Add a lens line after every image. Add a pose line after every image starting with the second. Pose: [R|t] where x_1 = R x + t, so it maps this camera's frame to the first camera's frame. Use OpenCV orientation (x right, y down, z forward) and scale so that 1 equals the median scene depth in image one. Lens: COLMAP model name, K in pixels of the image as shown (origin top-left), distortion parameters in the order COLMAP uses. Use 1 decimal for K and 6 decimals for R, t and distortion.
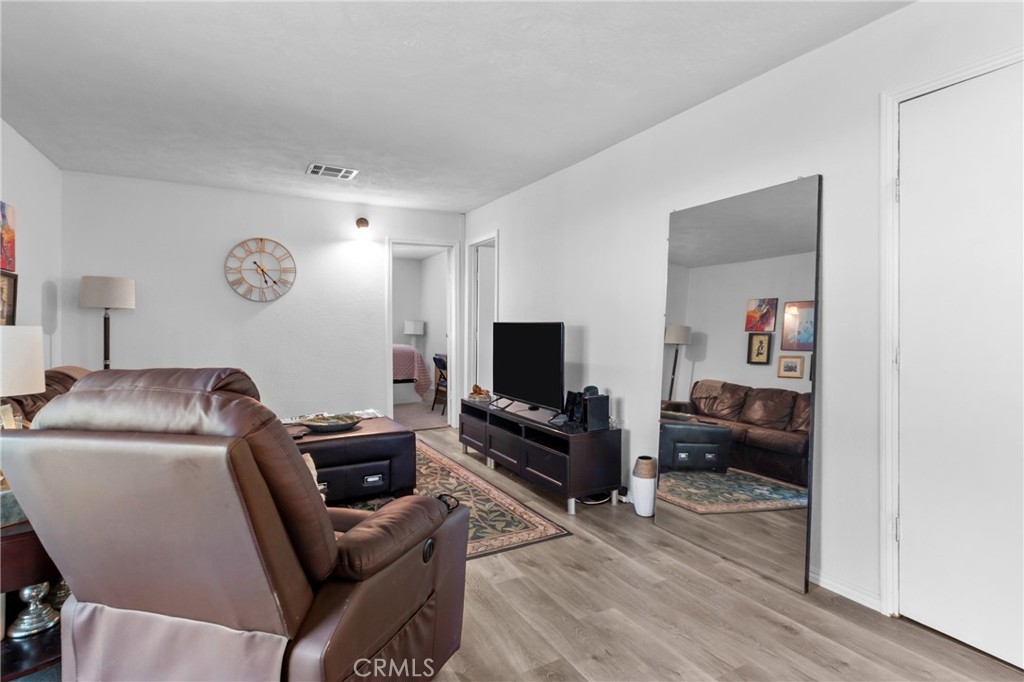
lens RADIAL K [[530.6, 0, 517.8], [0, 530.6, 335.6], [0, 0, 1]] dist [0.000235, 0.000041]
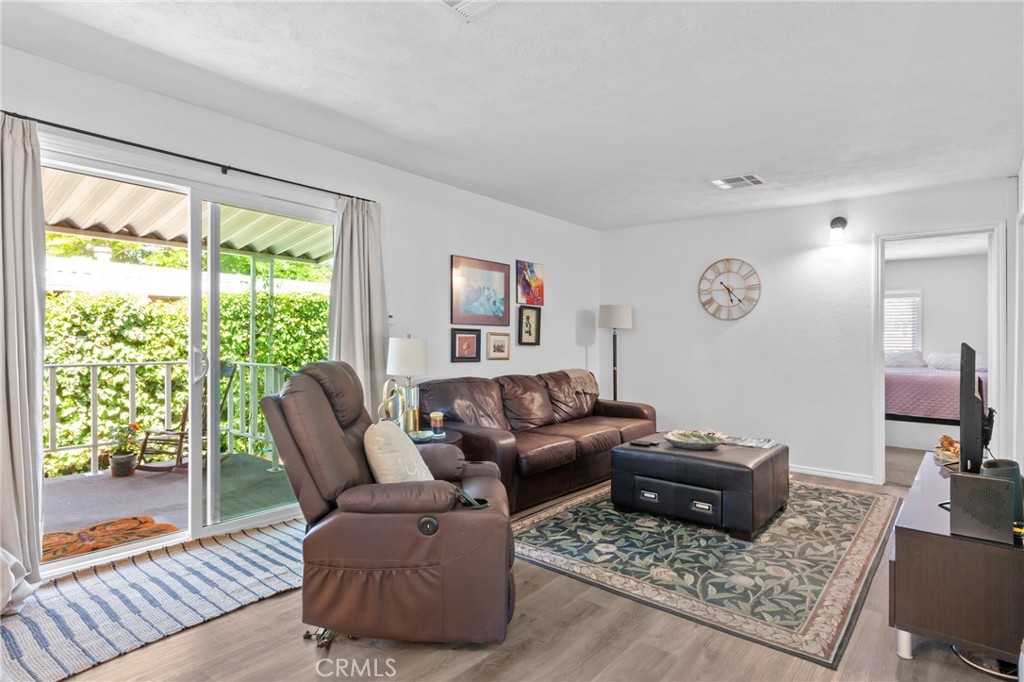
lens RADIAL K [[530.6, 0, 518.5], [0, 530.6, 341.8], [0, 0, 1]] dist [0.000235, 0.000041]
pose [[0.380255, 0.006334, -0.924860, 0.341643], [-0.039273, 0.999185, -0.009305, 0.004390], [0.924048, 0.039860, 0.380193, 0.252847]]
